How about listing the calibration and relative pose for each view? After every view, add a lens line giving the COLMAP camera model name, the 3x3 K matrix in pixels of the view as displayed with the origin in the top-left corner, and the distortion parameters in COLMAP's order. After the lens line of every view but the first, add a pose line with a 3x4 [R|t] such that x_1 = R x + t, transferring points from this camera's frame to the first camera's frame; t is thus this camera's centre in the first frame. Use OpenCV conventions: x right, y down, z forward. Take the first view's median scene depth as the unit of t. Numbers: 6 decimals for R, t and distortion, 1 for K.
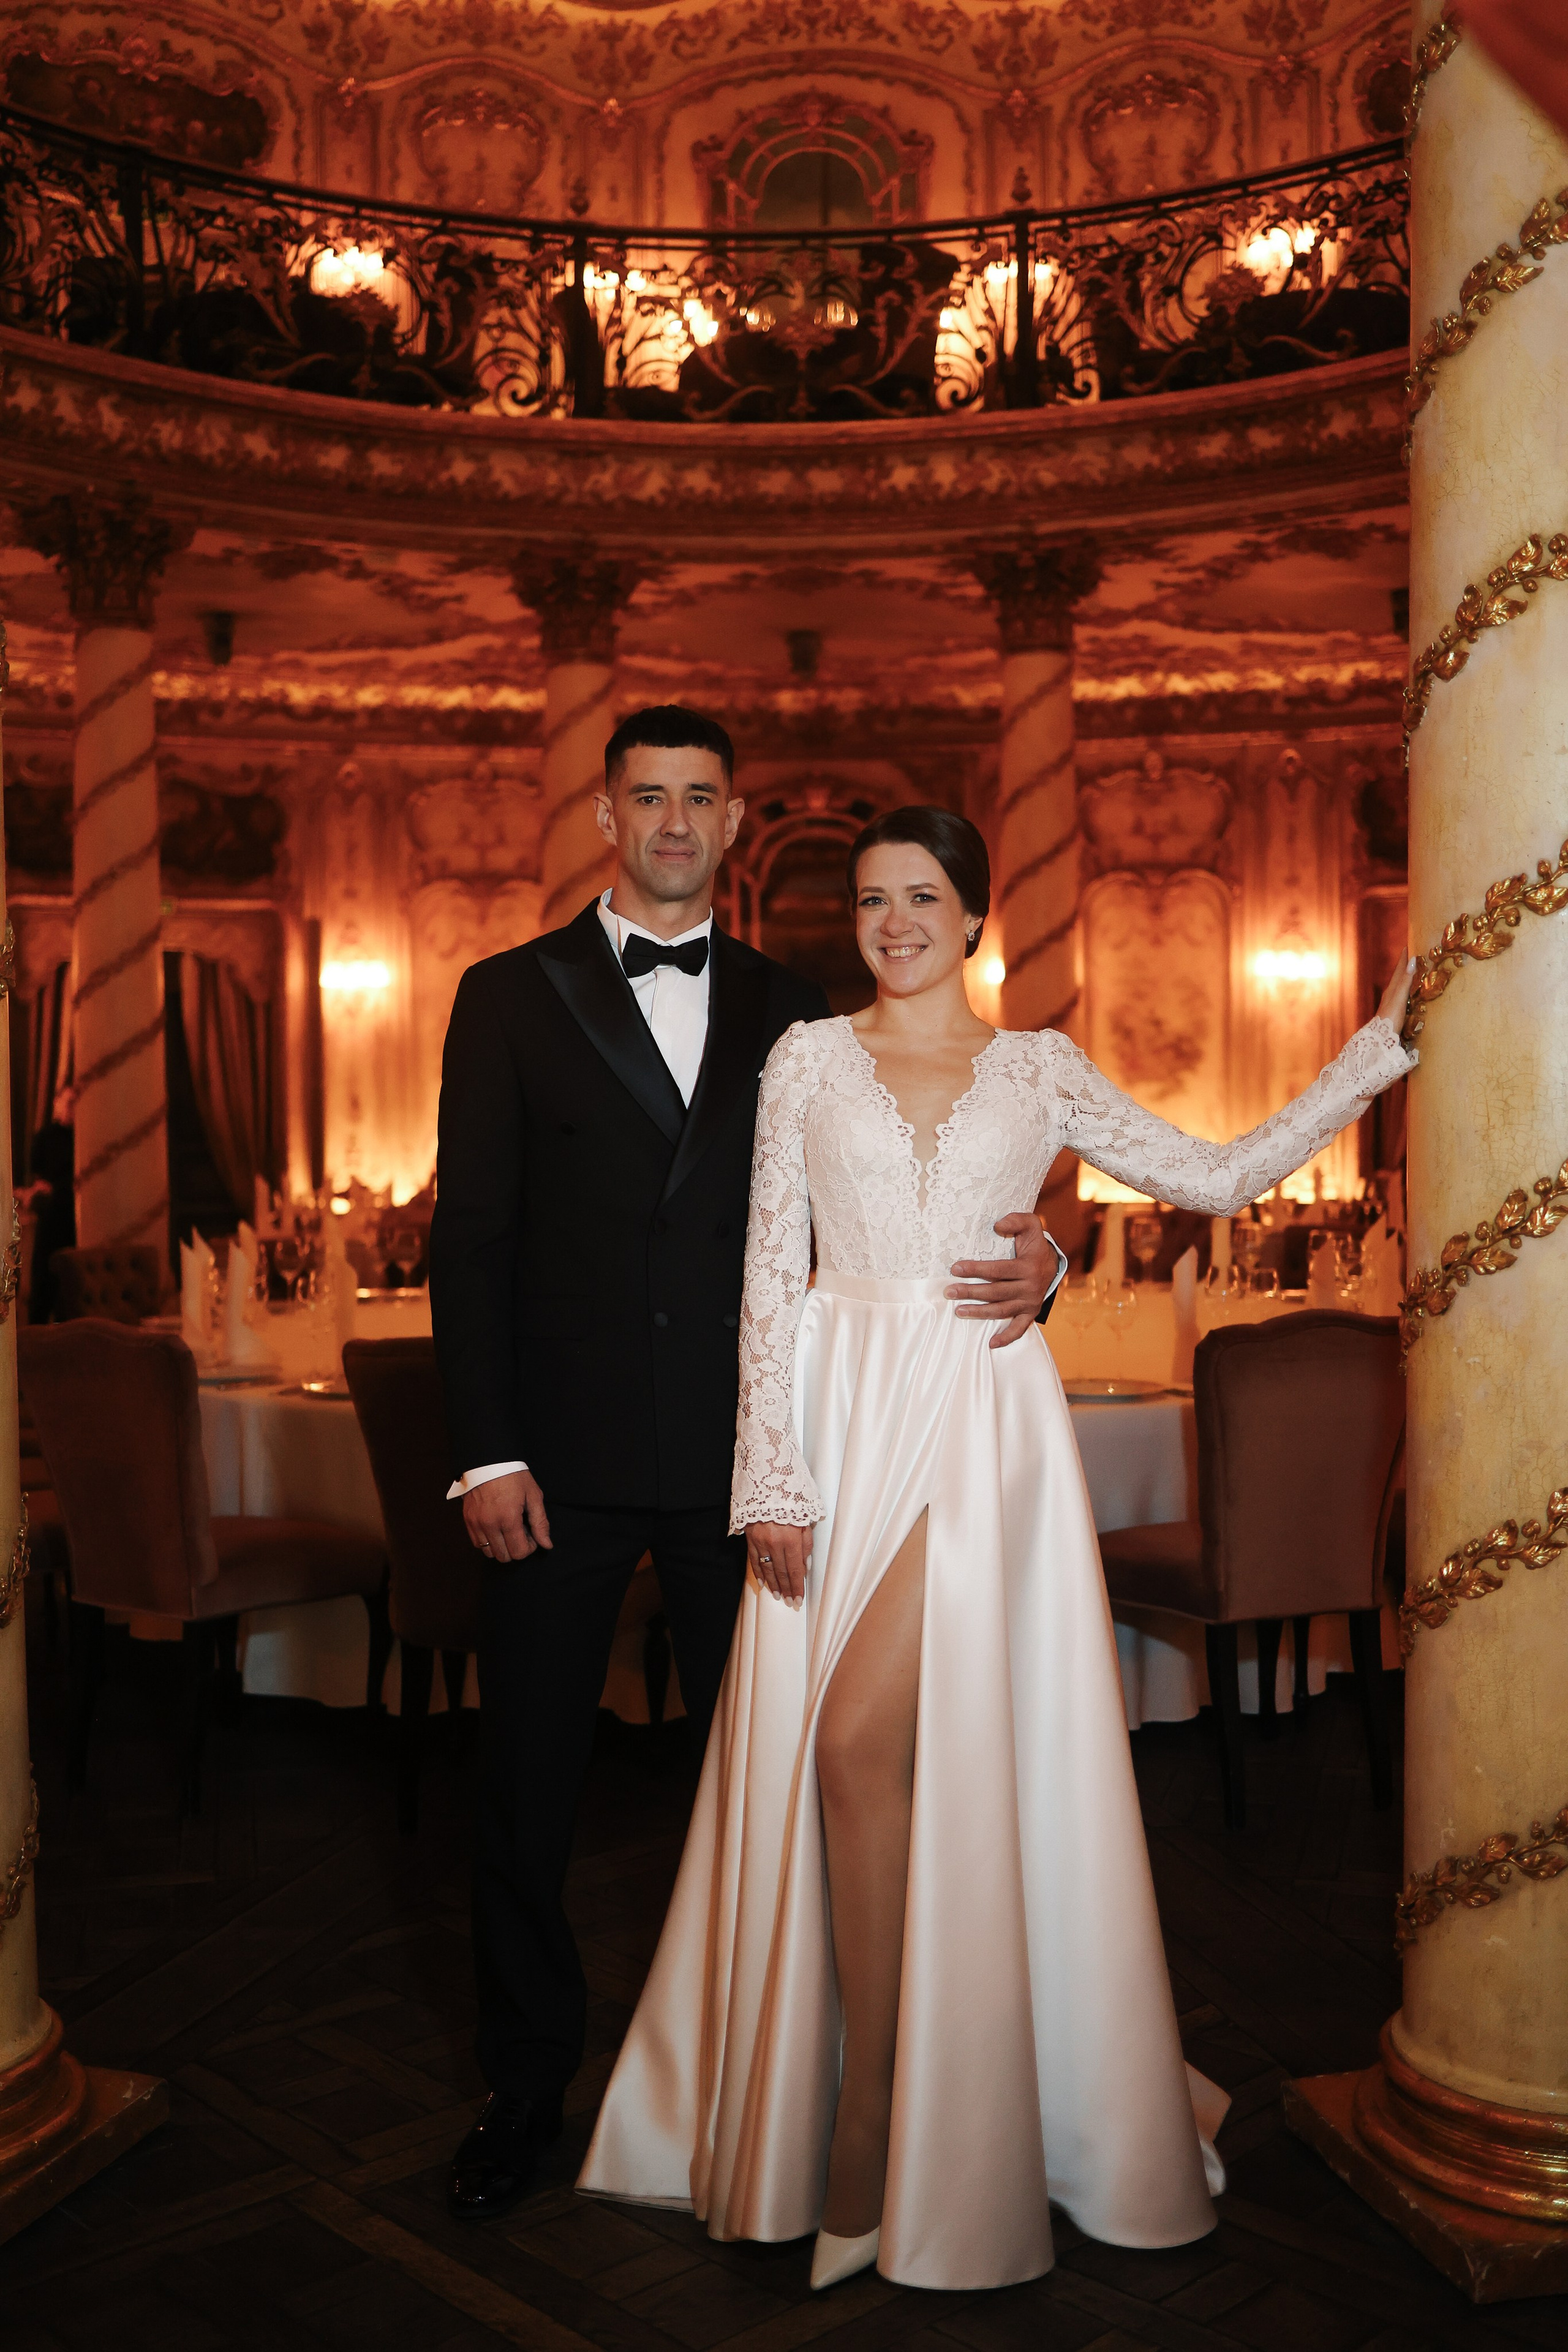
lens RADIAL K [[2644.5, 0, 784.0], [0, 2644.5, 1176.0], [0, 0, 1]] dist [-0.011592, 0.080841]
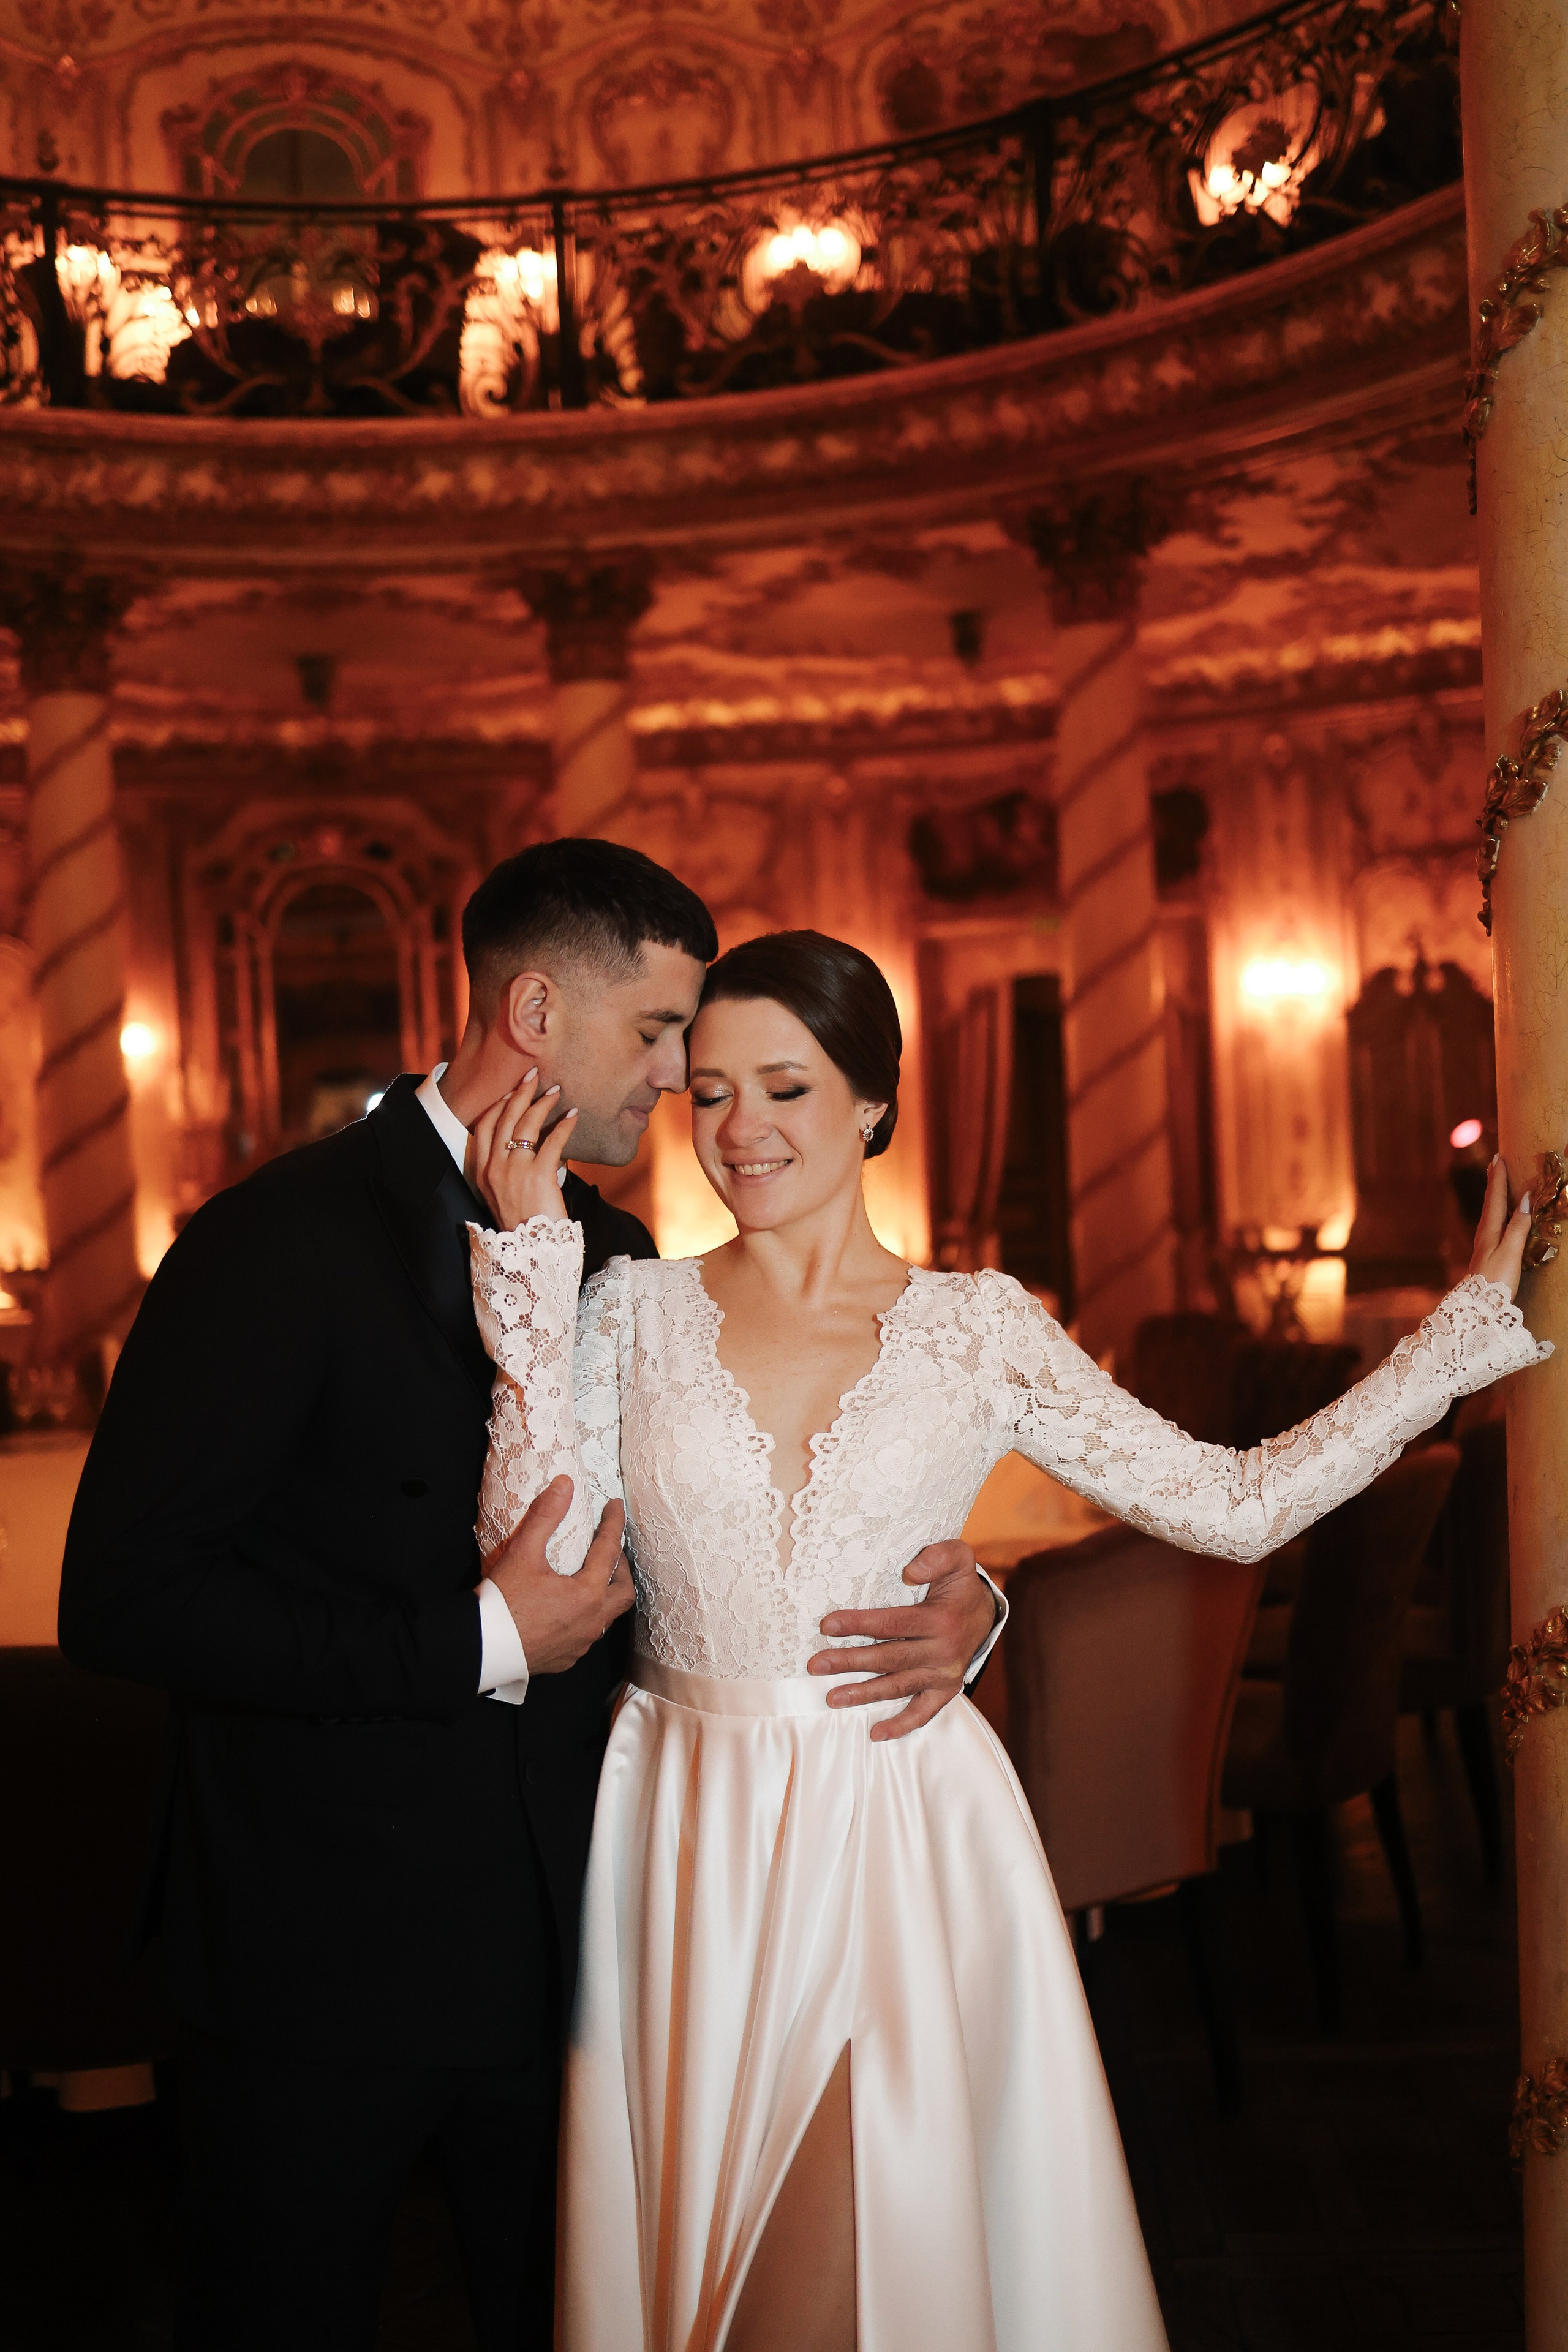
lens RADIAL K [[2644.5, 0, 784.0], [0, 2644.5, 1176.0], [0, 0, 1]] dist [-0.011592, 0.080841]
pose [[0.979861, -0.035991, 0.196409, -0.022151], [0.037529, 0.999287, -0.004113, -0.023431], [-0.196121, 0.011401, 0.980513, 0.106093]]
